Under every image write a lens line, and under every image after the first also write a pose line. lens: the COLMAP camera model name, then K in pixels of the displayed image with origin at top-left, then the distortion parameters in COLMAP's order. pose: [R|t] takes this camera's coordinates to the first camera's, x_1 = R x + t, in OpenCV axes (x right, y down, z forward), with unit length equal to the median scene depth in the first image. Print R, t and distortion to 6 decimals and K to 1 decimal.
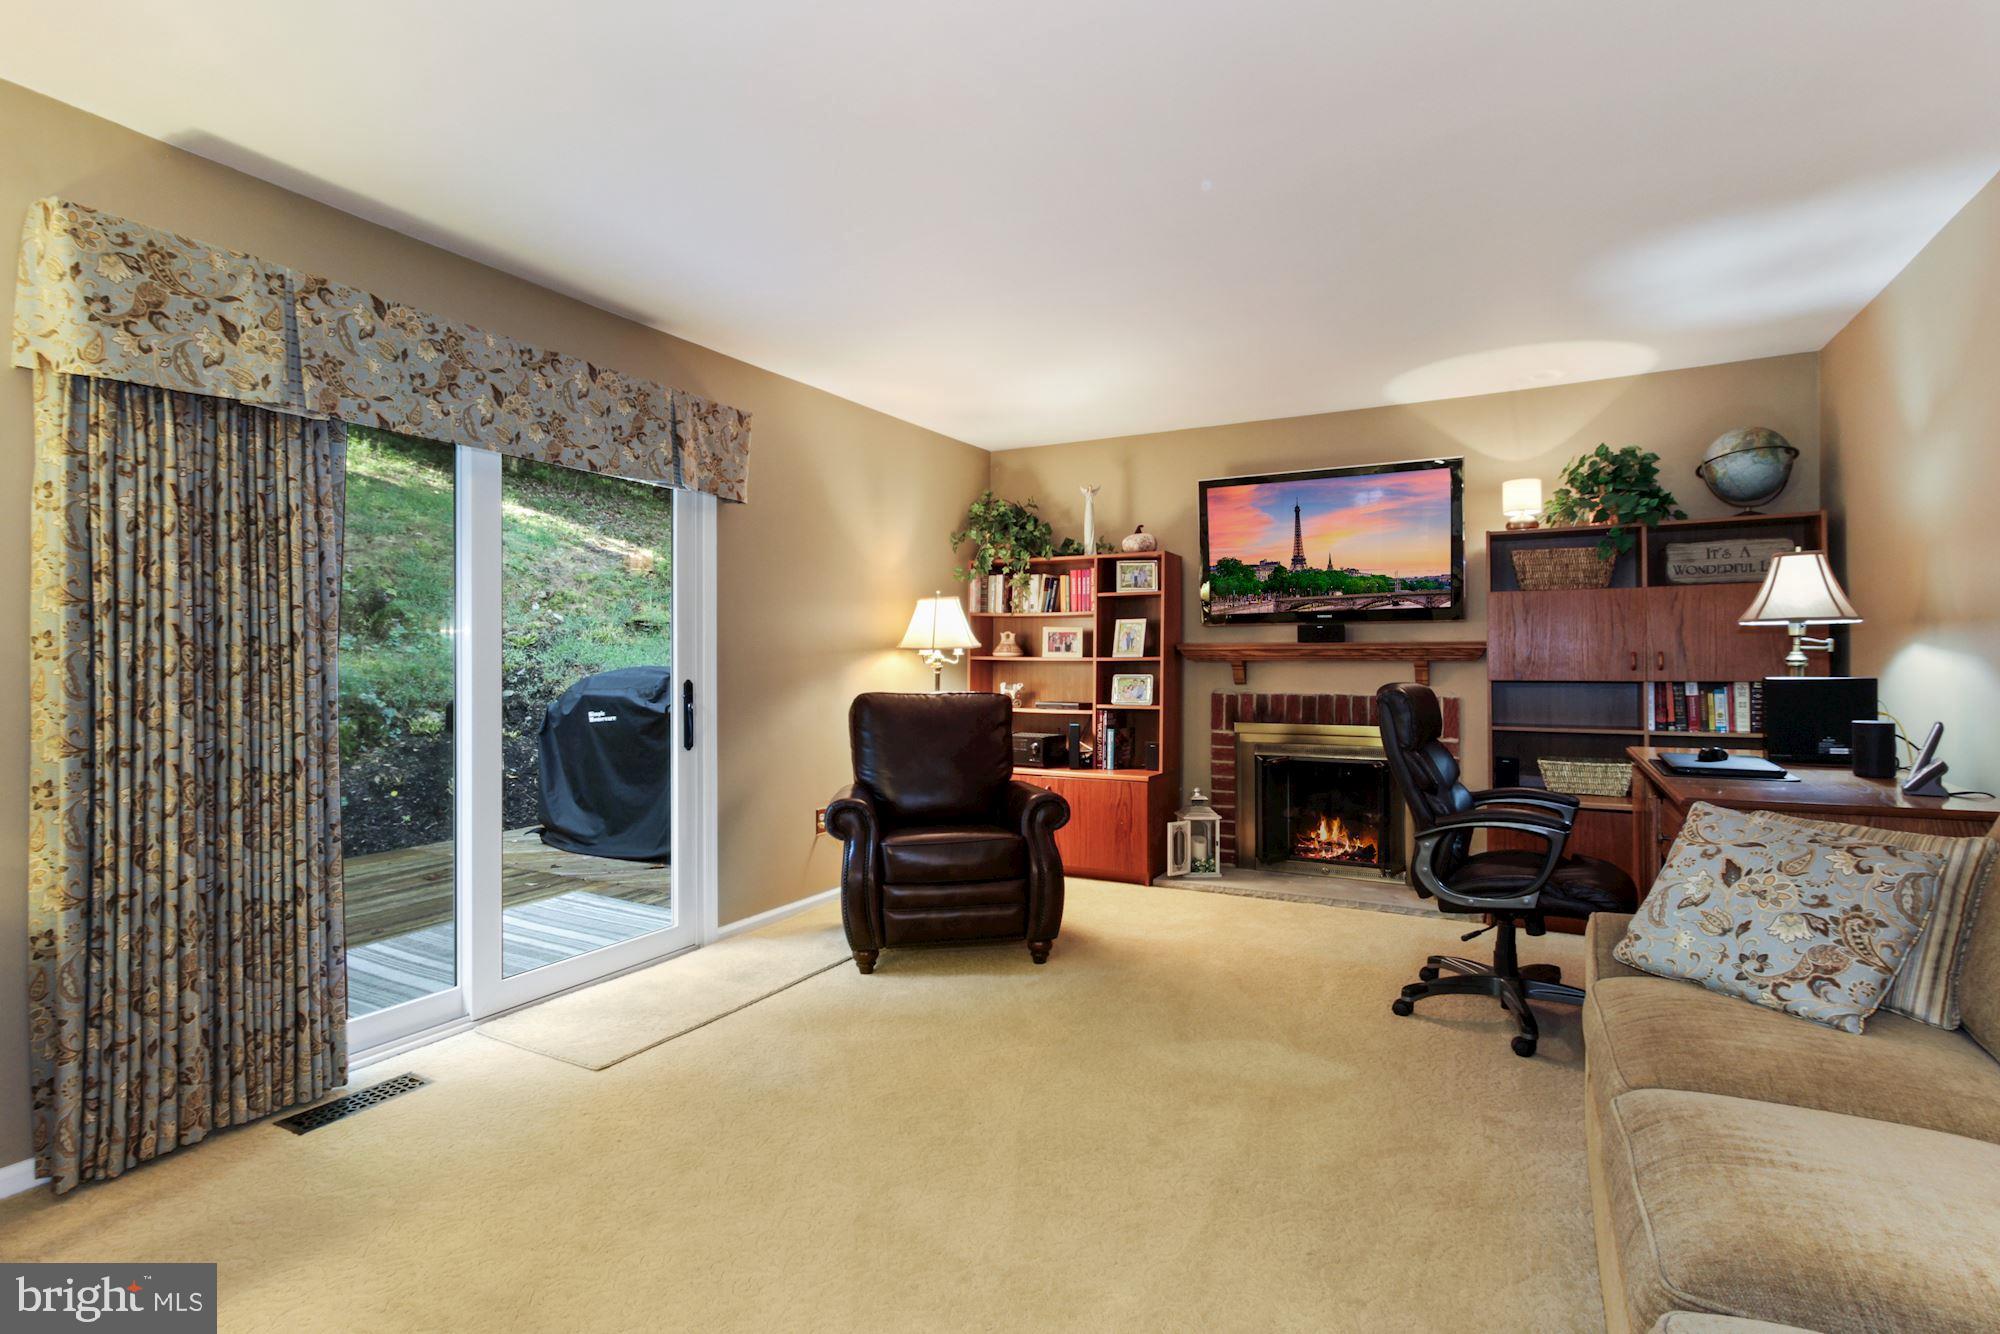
lens RADIAL K [[938.8, 0, 1024.1], [0, 938.8, 651.9], [0, 0, 1]] dist [-0.005180, 0.000224]
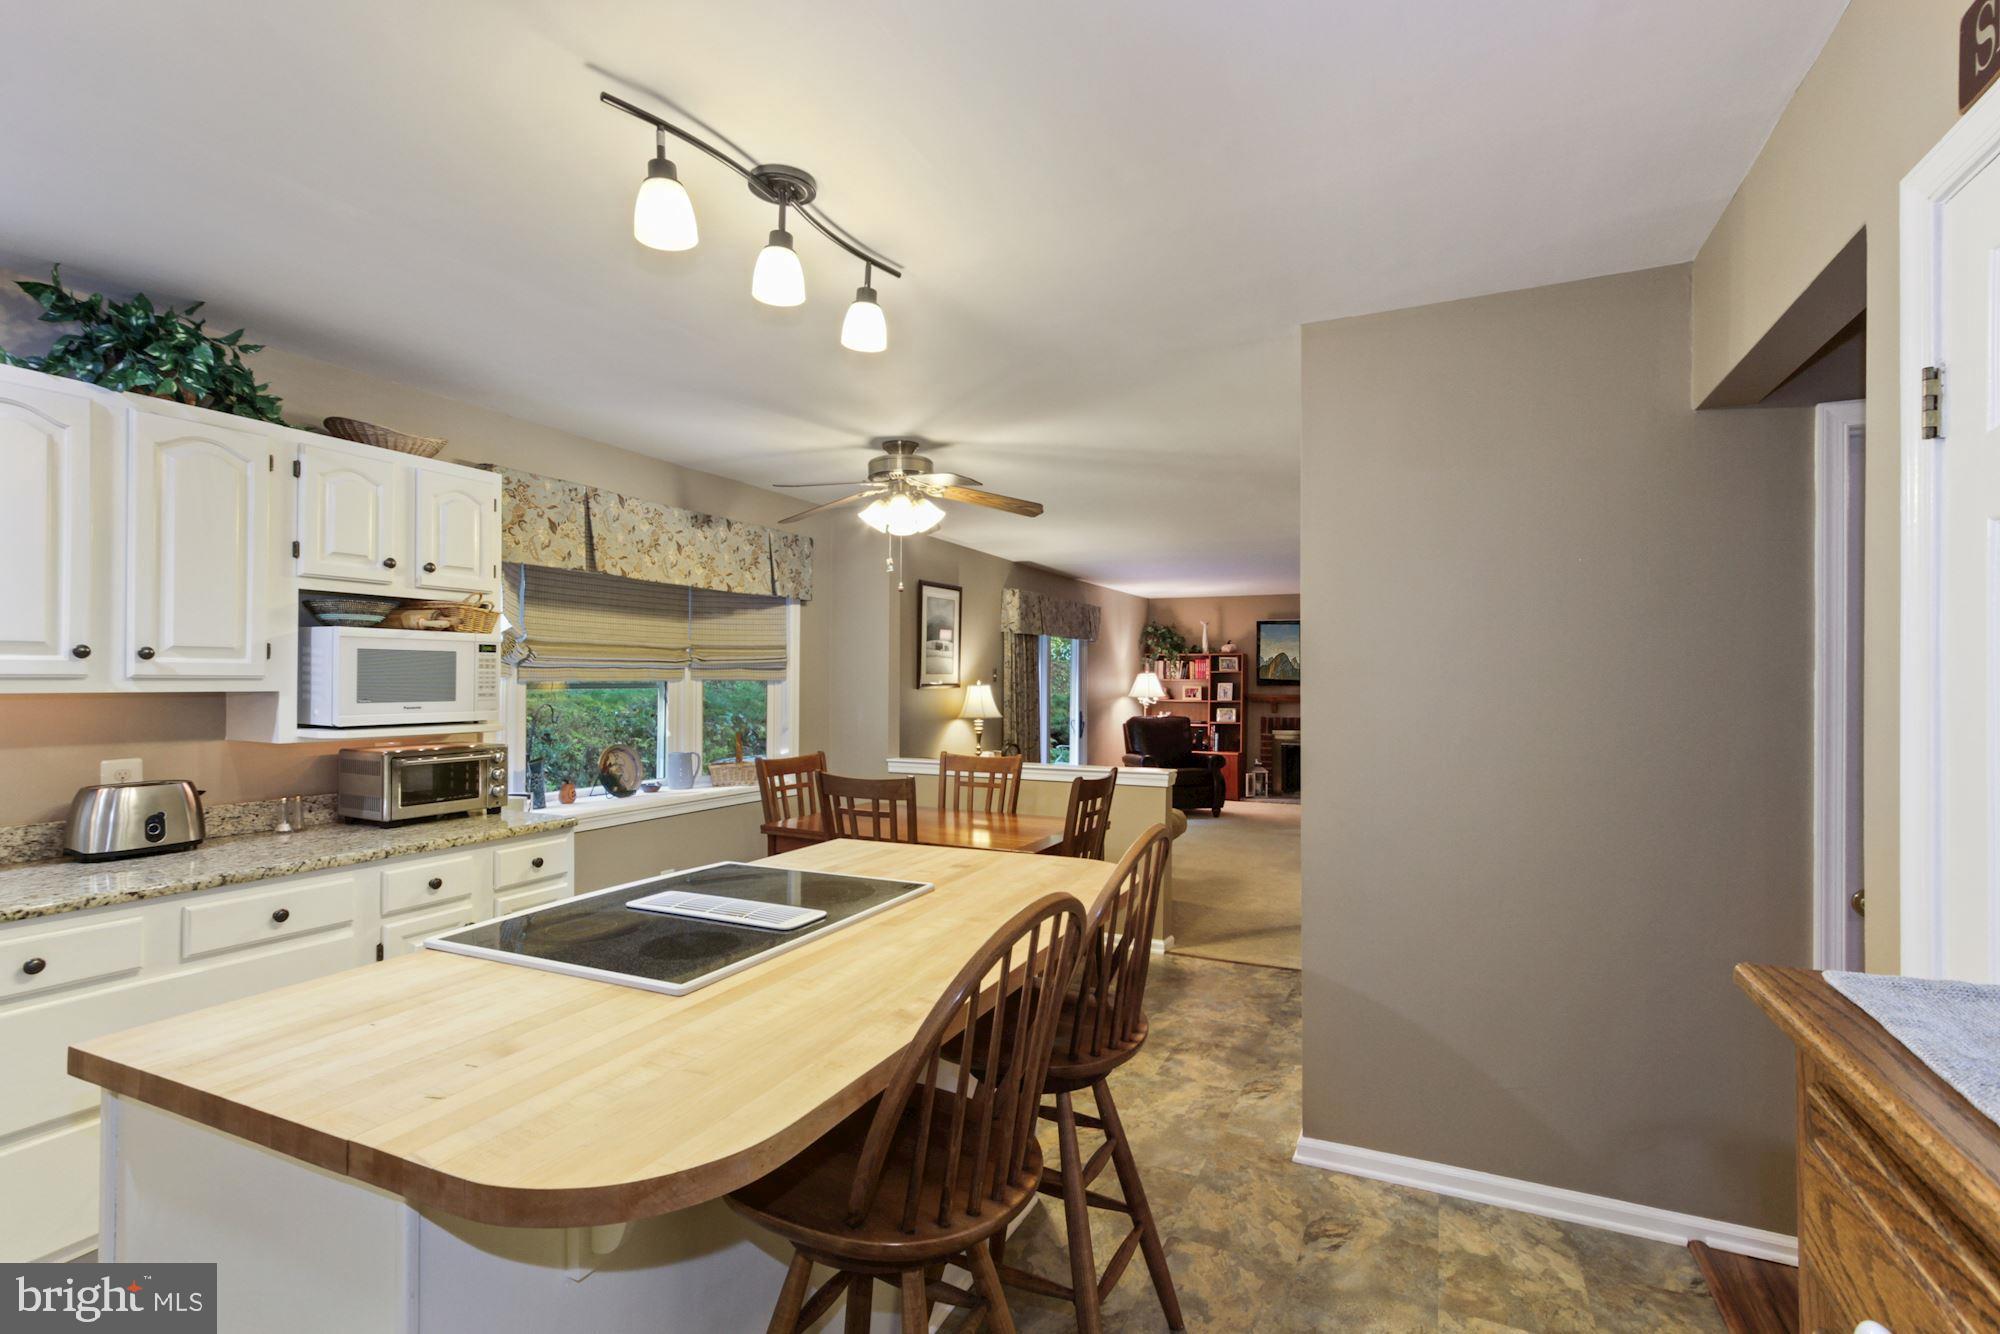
lens RADIAL K [[913.0, 0, 1006.8], [0, 913.0, 676.0], [0, 0, 1]] dist [-0.000378, 0.000285]
pose [[0.998855, 0.005558, 0.047513, -0.641375], [-0.005573, 0.999984, 0.000199, -0.062941], [-0.047512, -0.000464, 0.998871, -1.427400]]
